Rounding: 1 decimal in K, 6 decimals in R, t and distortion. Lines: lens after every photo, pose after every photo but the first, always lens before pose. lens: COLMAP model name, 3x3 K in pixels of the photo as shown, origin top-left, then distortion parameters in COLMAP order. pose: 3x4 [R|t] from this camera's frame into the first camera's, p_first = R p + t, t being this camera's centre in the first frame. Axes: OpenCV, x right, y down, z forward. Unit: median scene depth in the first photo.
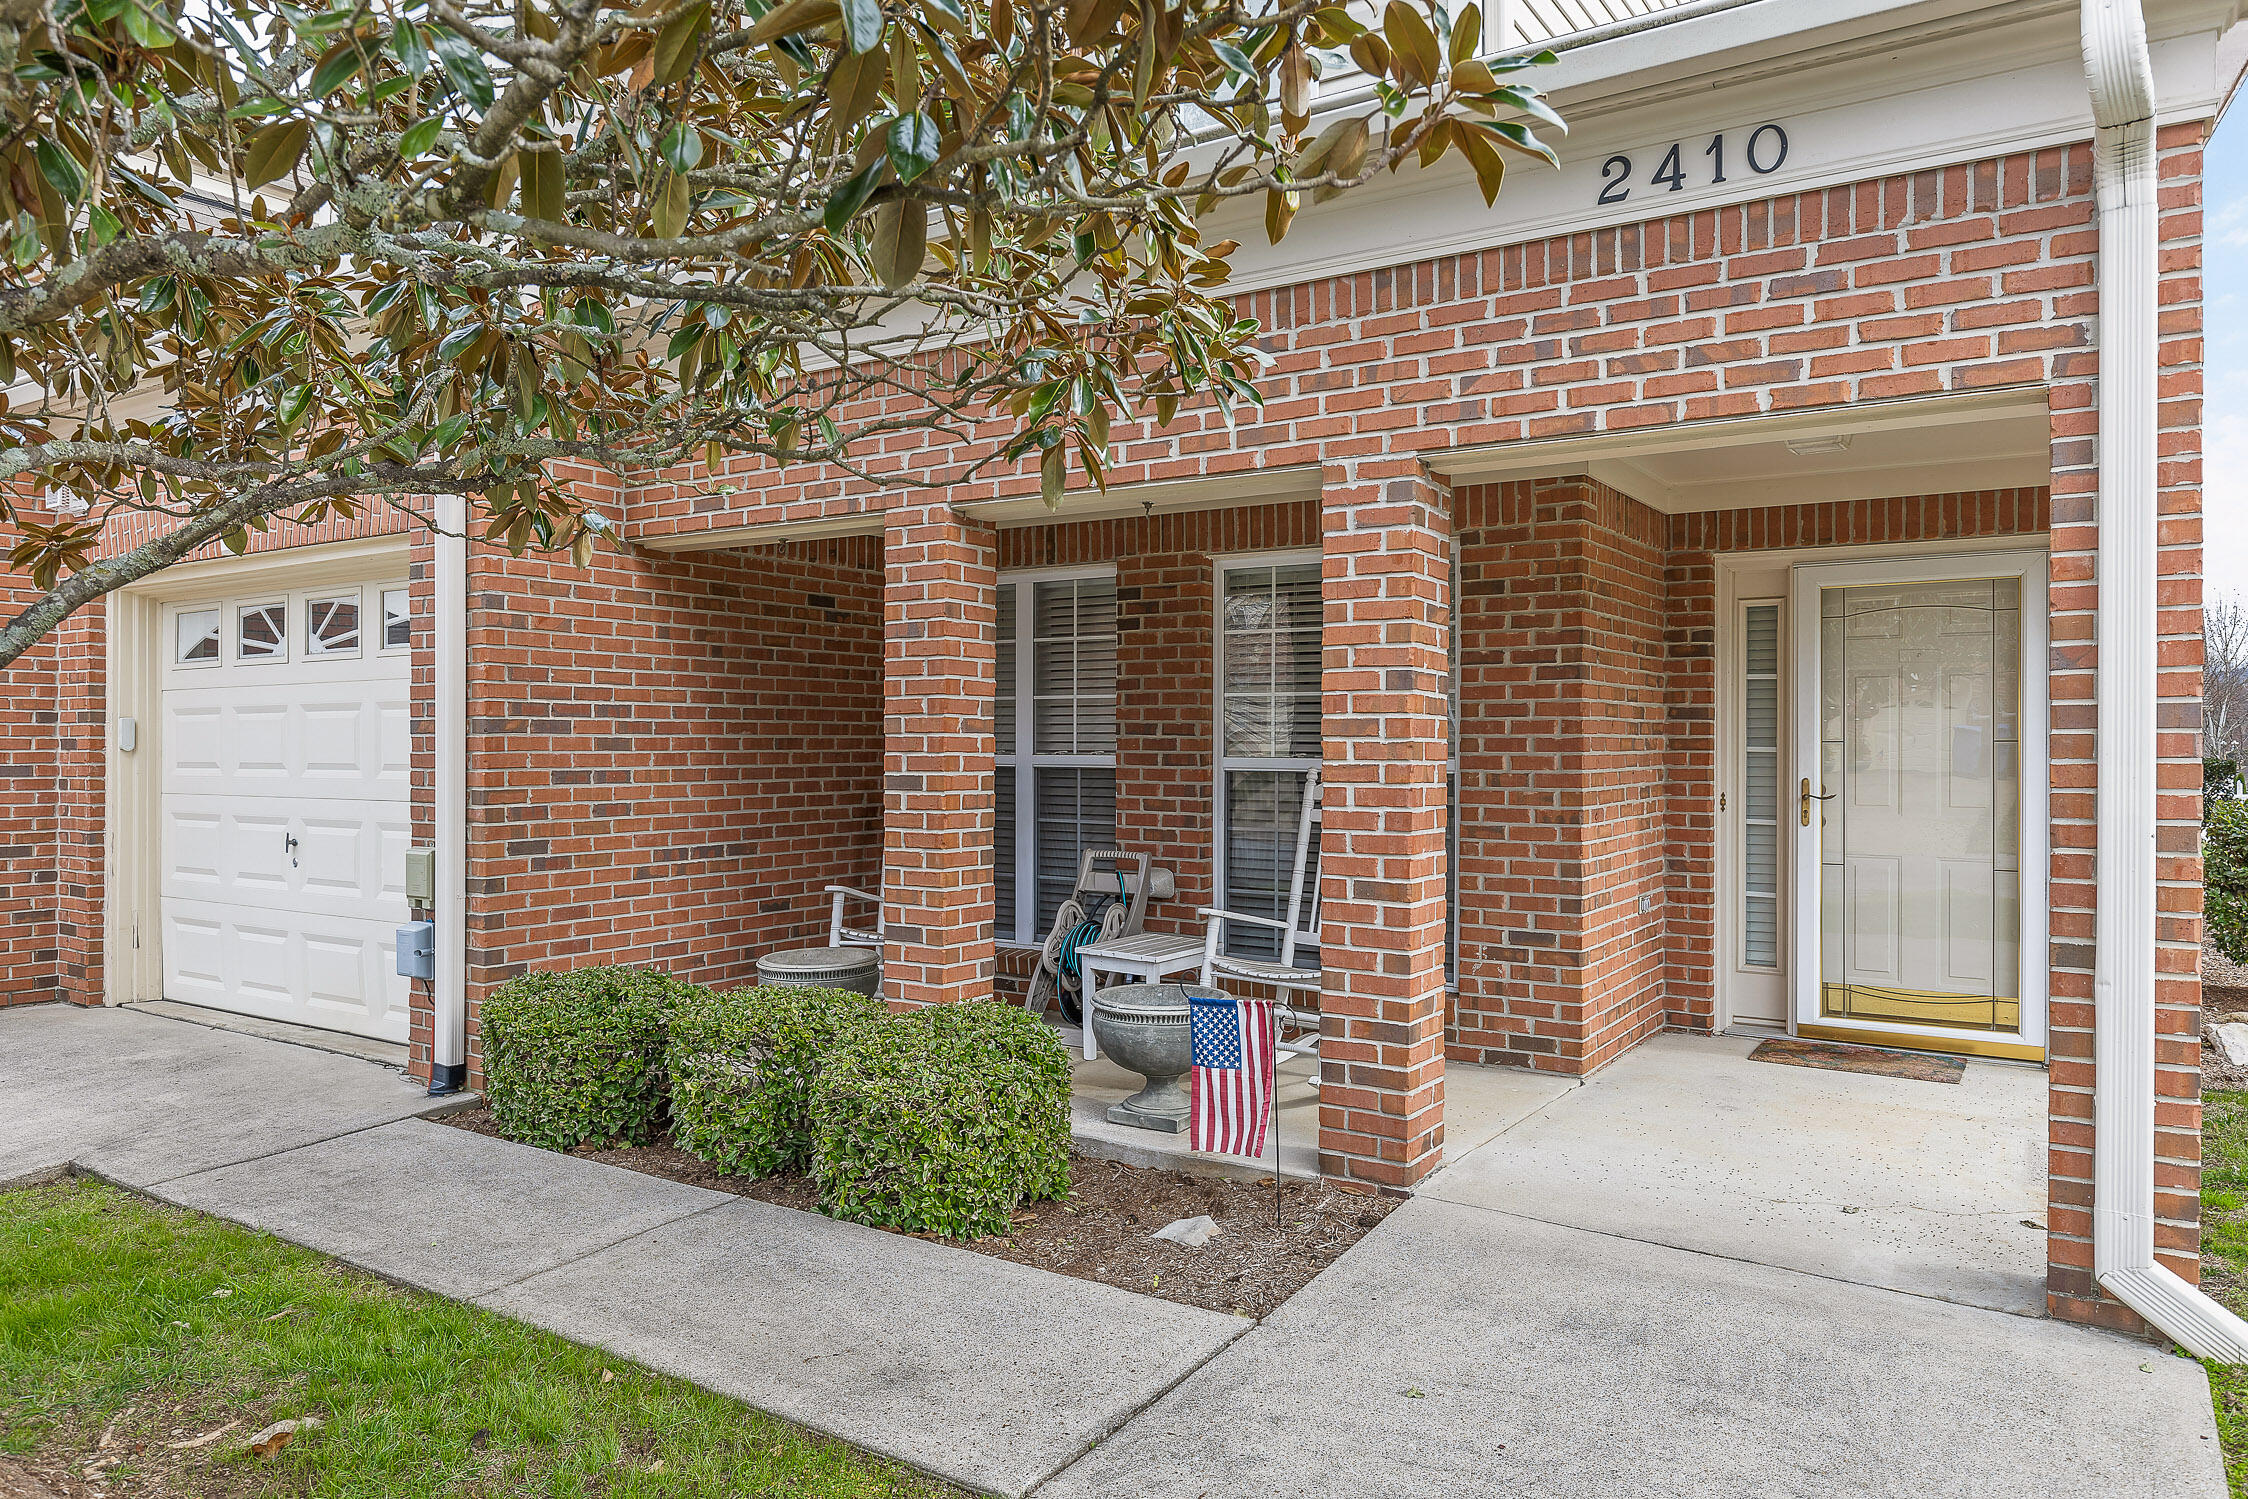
lens RADIAL K [[1546.3, 0, 1113.7], [0, 1546.3, 753.7], [0, 0, 1]] dist [0.005190, -0.000378]
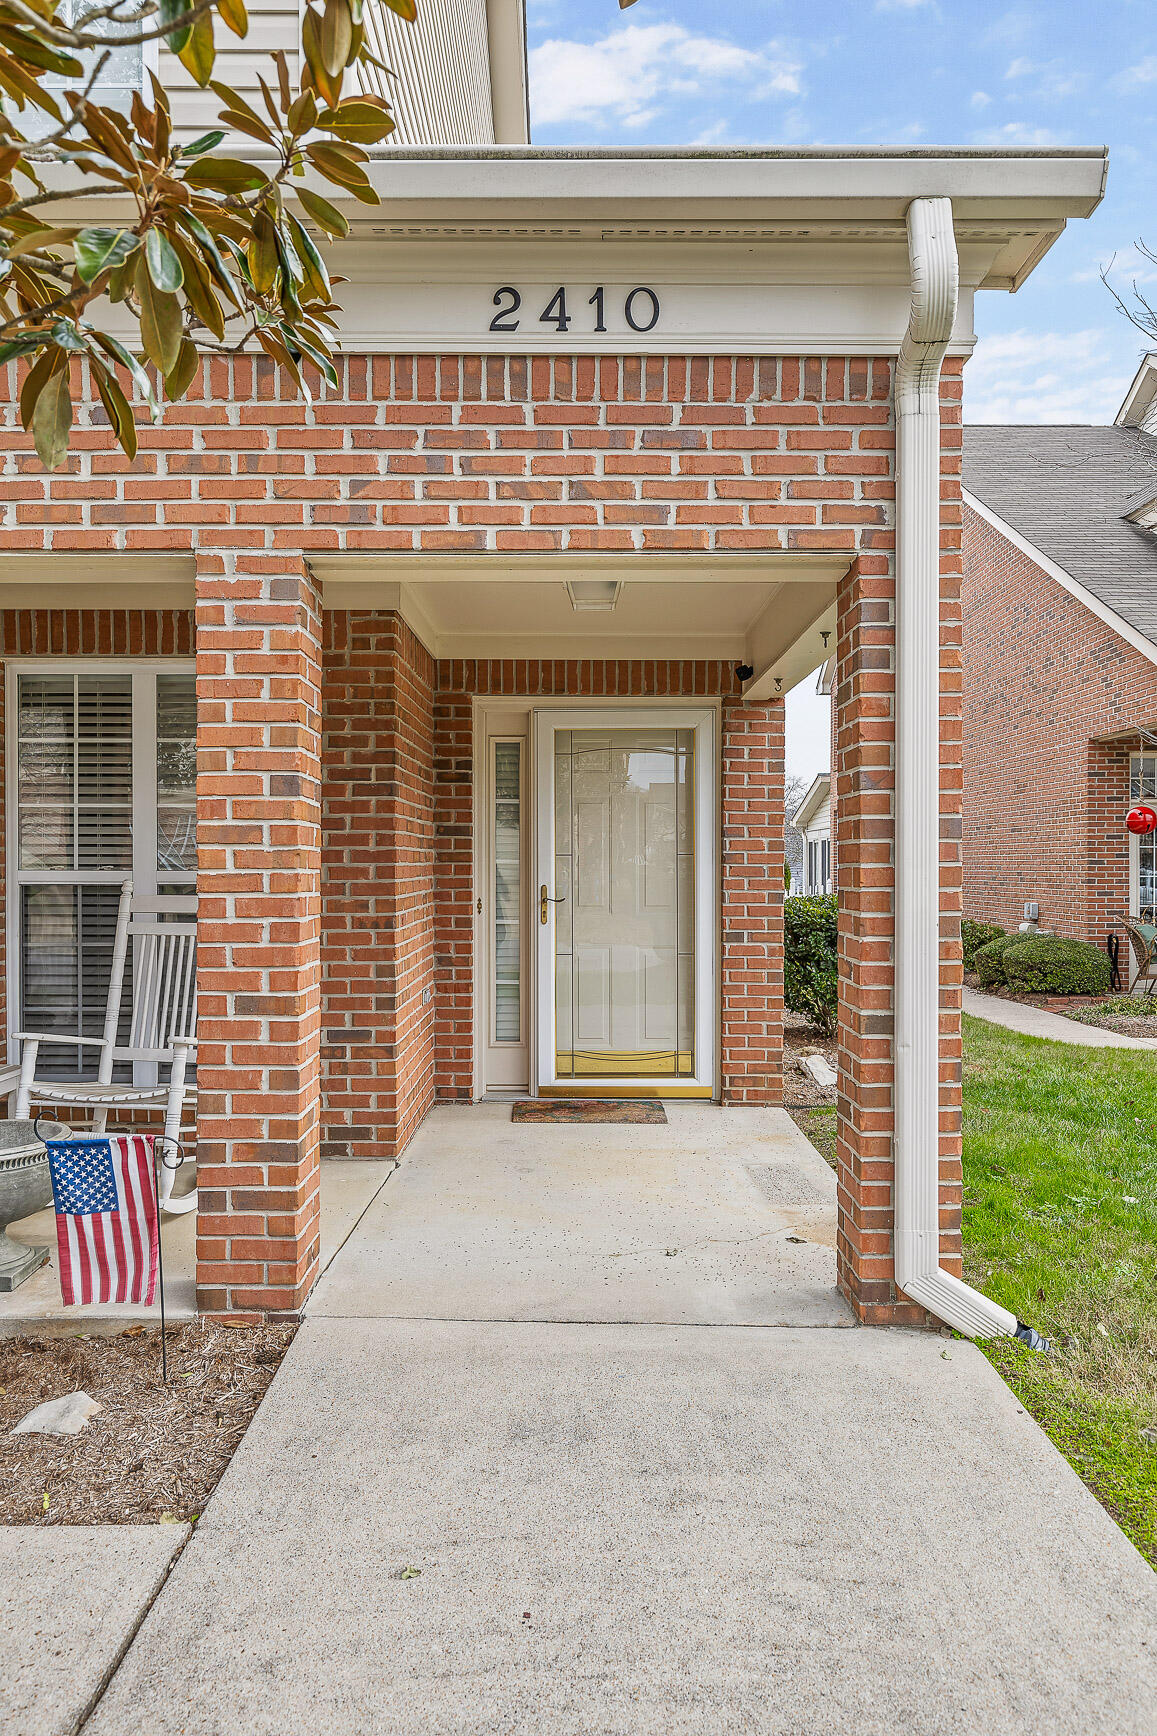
lens RADIAL K [[1194.1, 0, 566.5], [0, 1194.1, 875.7], [0, 0, 1]] dist [0.005190, -0.000378]
pose [[0.830811, -0.006263, 0.556519, -0.082870], [0.004886, 0.999980, 0.003959, 0.006381], [-0.556533, -0.000570, 0.830825, 0.278058]]
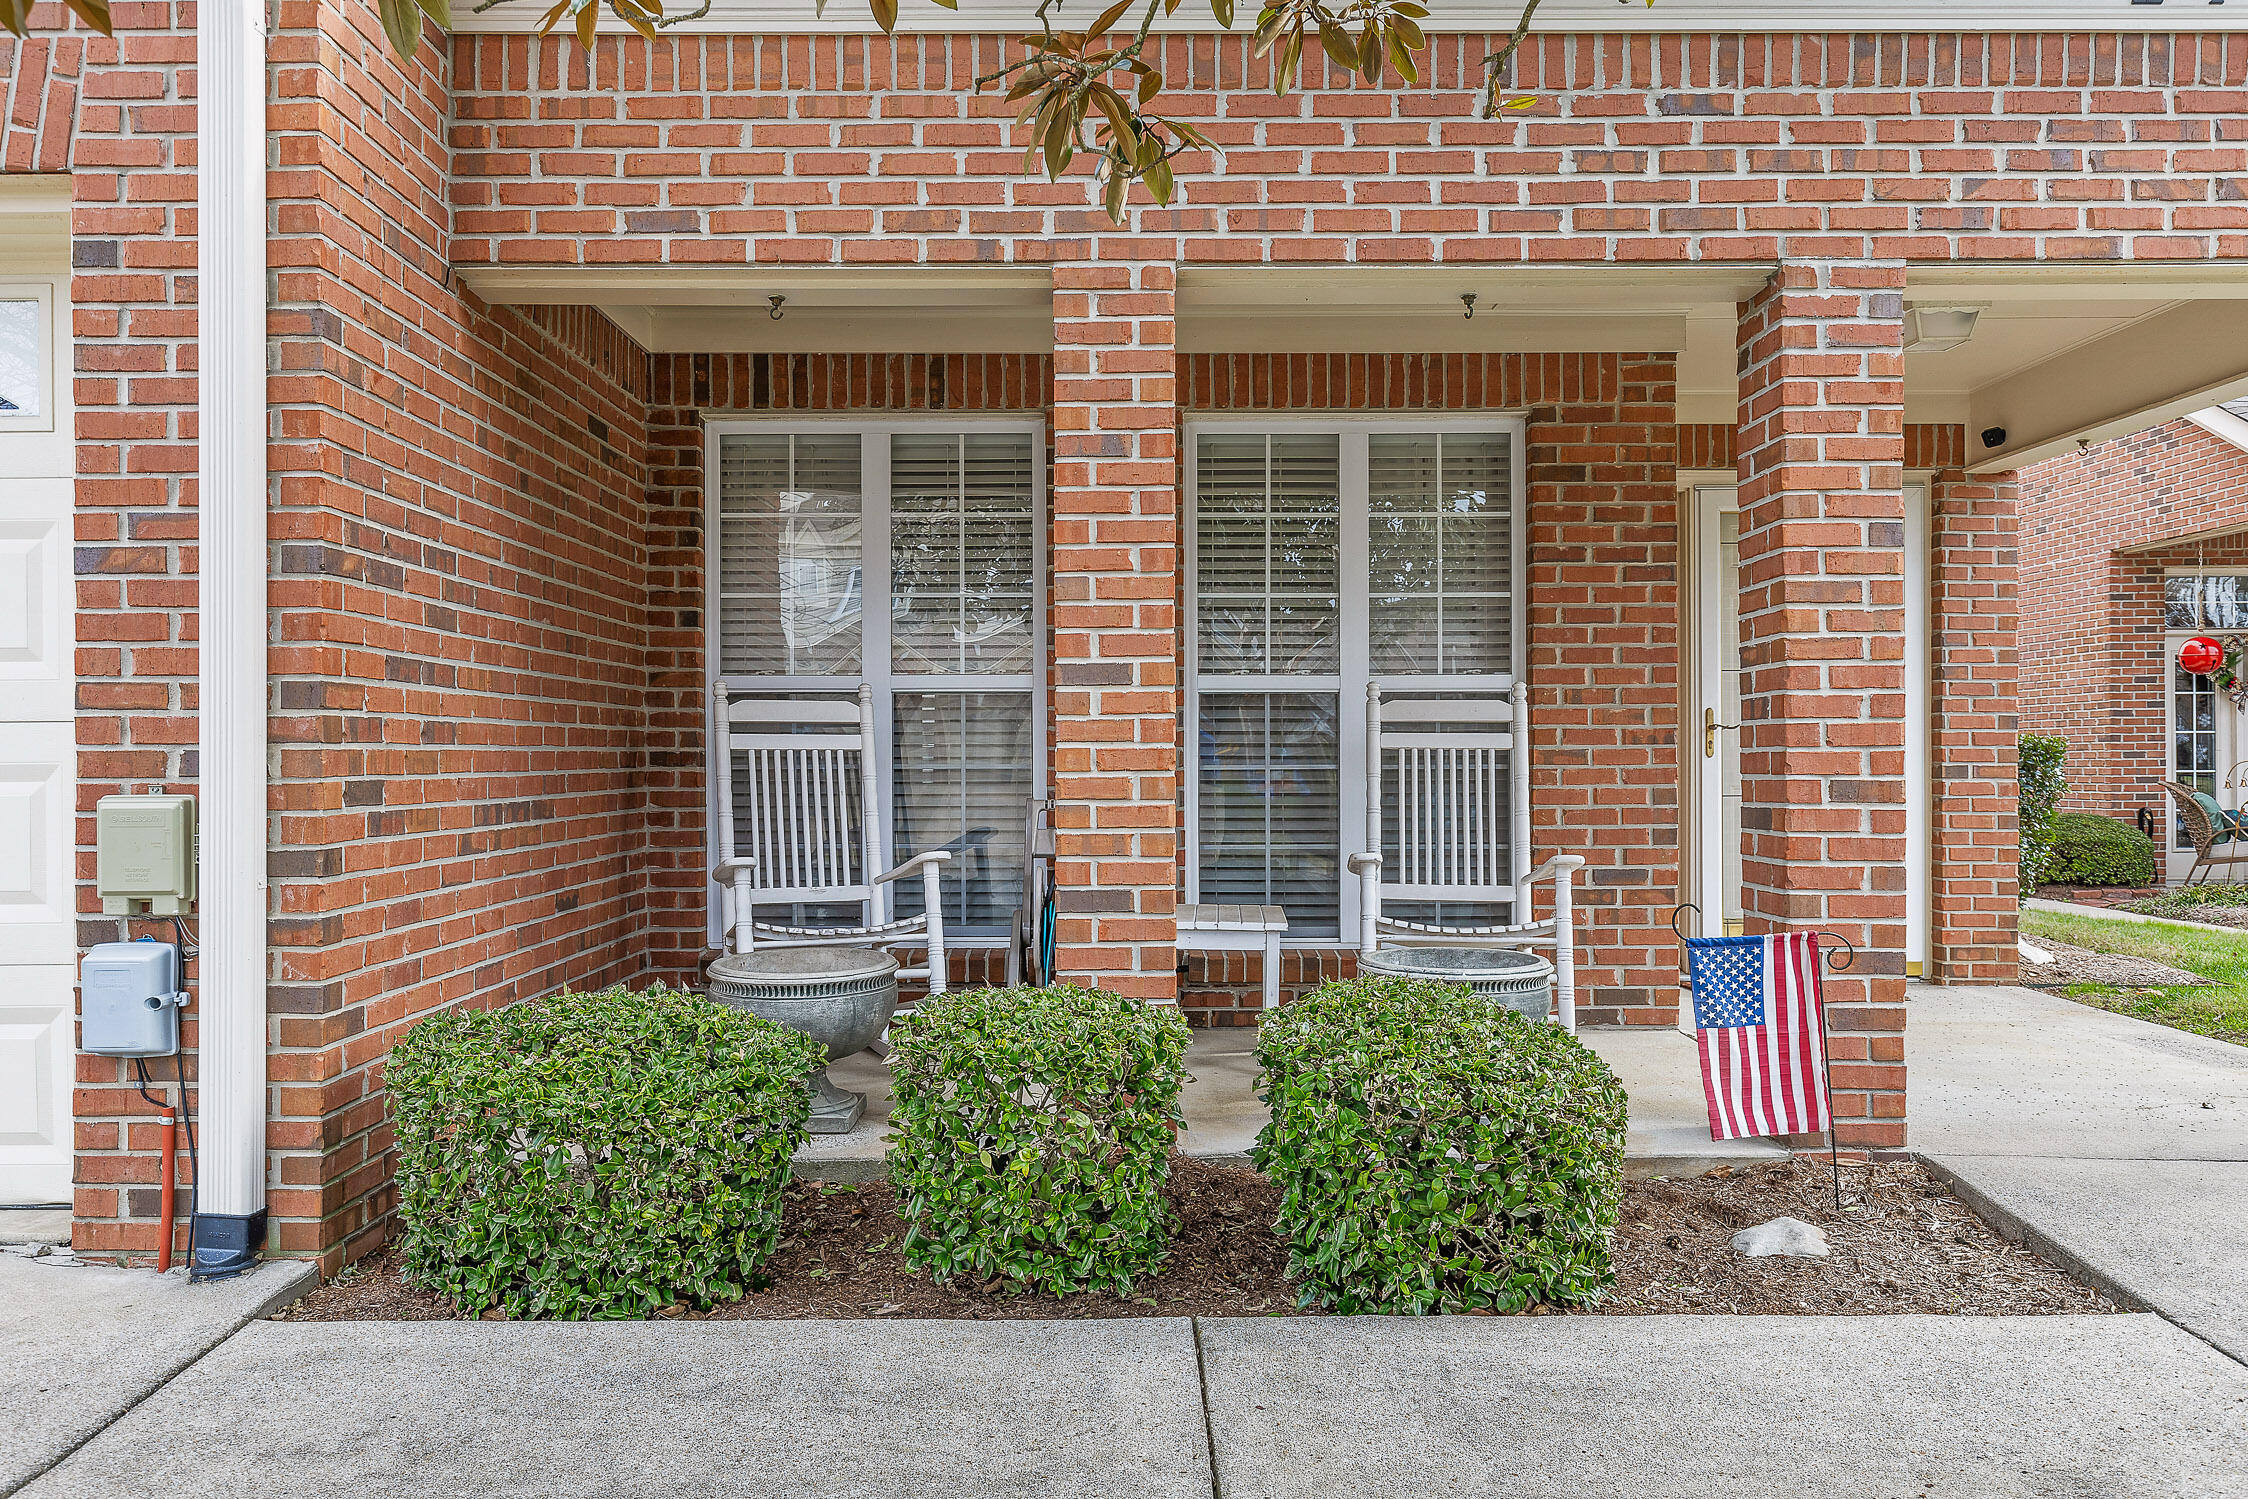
lens RADIAL K [[1674.1, 0, 1043.6], [0, 1674.1, 770.6], [0, 0, 1]] dist [0.006188, -0.000880]
pose [[0.826855, -0.006442, 0.562378, -0.680037], [0.009298, 0.999954, -0.002216, 0.074795], [-0.562338, 0.007062, 0.826878, 0.503767]]
